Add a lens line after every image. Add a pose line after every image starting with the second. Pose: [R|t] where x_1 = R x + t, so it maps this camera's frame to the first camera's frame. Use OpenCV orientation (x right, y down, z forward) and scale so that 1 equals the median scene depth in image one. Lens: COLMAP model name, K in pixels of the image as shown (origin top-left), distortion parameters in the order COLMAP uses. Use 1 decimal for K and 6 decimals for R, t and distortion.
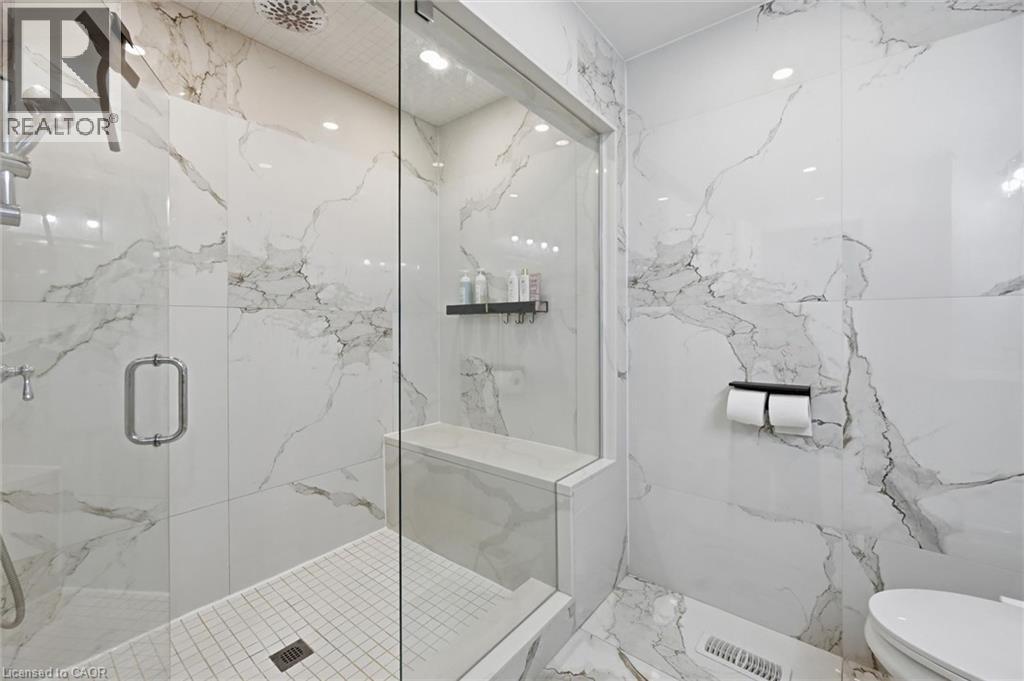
lens RADIAL K [[419.7, 0, 509.9], [0, 419.7, 325.9], [0, 0, 1]] dist [-0.002641, -0.000339]
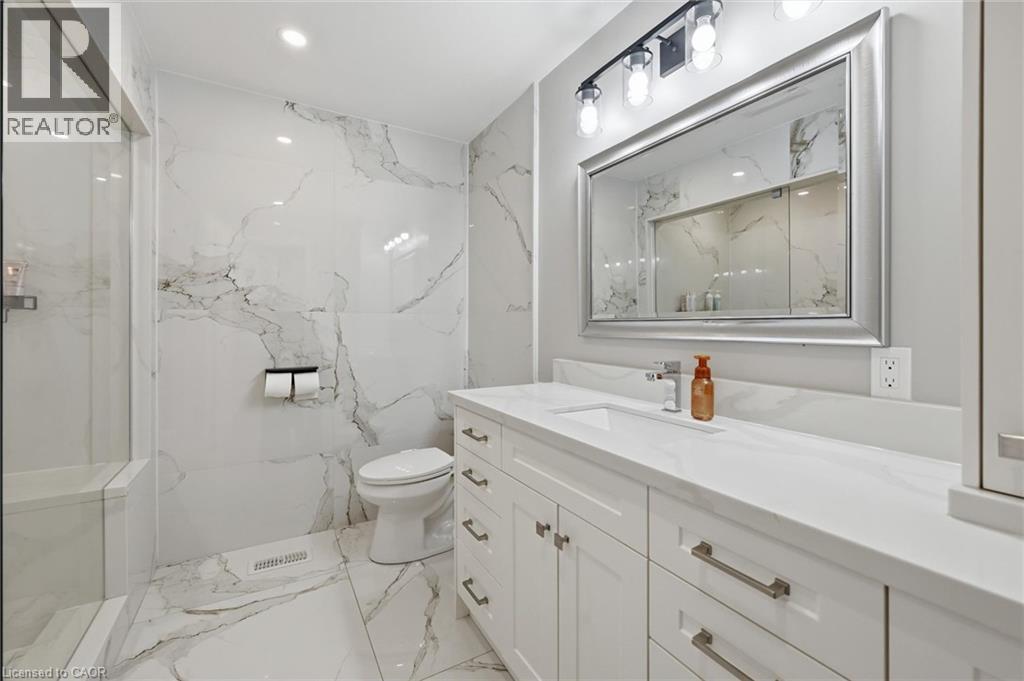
lens RADIAL K [[419.7, 0, 509.9], [0, 419.7, 325.9], [0, 0, 1]] dist [-0.002641, -0.000339]
pose [[0.360924, 0.005105, 0.932581, -0.450613], [-0.002975, 0.999986, -0.004322, -0.000208], [-0.932591, -0.001214, 0.360934, -0.218173]]
